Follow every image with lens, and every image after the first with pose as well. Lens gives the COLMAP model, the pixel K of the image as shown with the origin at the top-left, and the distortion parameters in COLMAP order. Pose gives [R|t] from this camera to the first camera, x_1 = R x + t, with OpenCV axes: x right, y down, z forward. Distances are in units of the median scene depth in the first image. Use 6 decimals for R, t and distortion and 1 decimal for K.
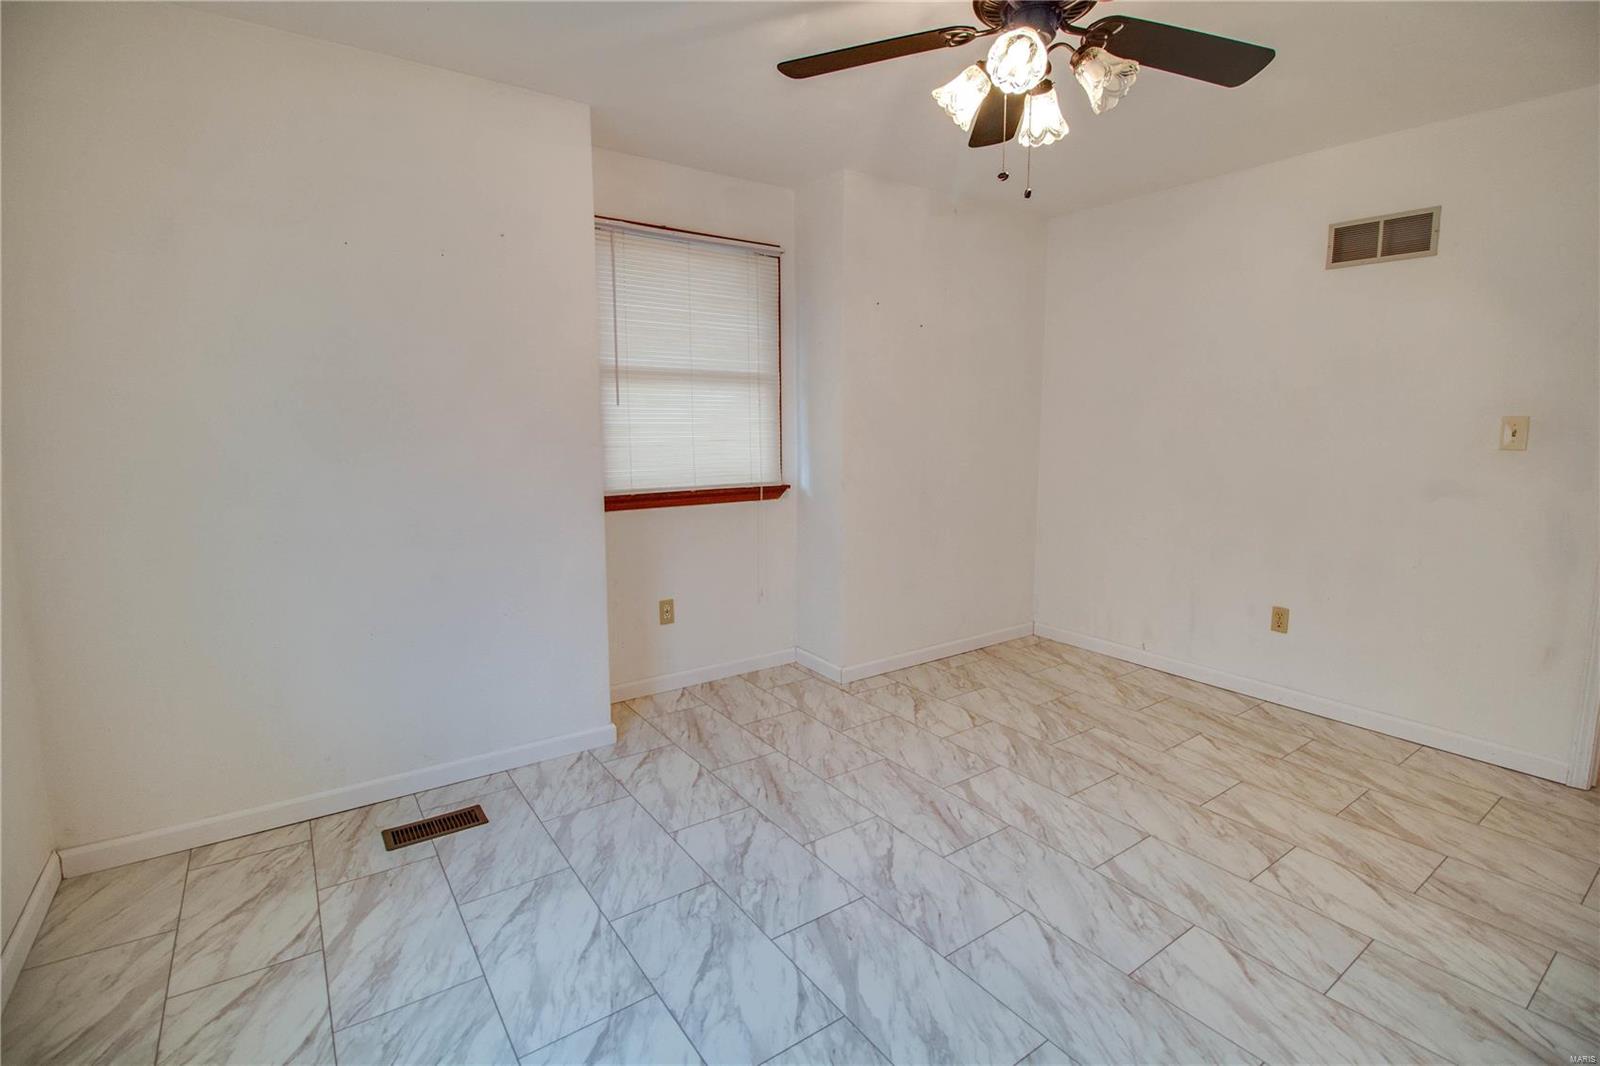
lens RADIAL K [[756.6, 0, 821.9], [0, 756.6, 522.3], [0, 0, 1]] dist [0.001679, -0.015026]
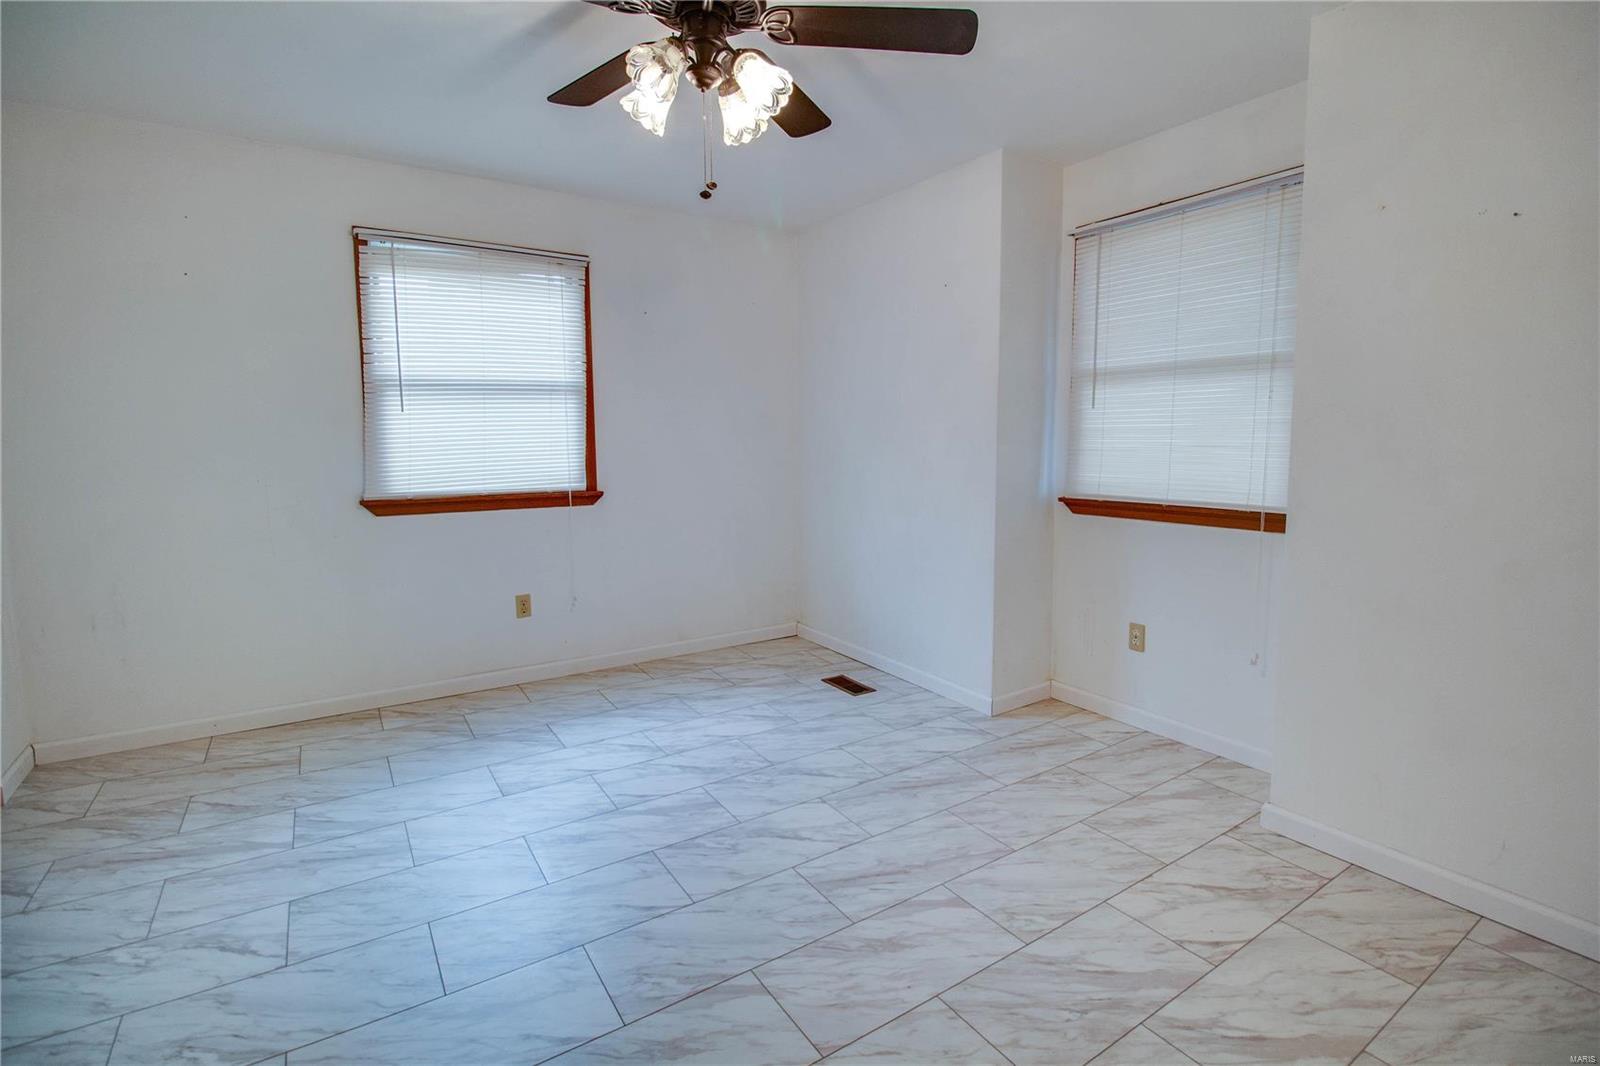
lens RADIAL K [[756.6, 0, 821.9], [0, 756.6, 522.3], [0, 0, 1]] dist [0.001679, -0.015026]
pose [[-0.051206, 0.108448, -0.992782, 0.890139], [-0.129640, 0.984954, 0.114280, -0.089551], [0.990238, 0.134556, -0.036377, 0.840907]]
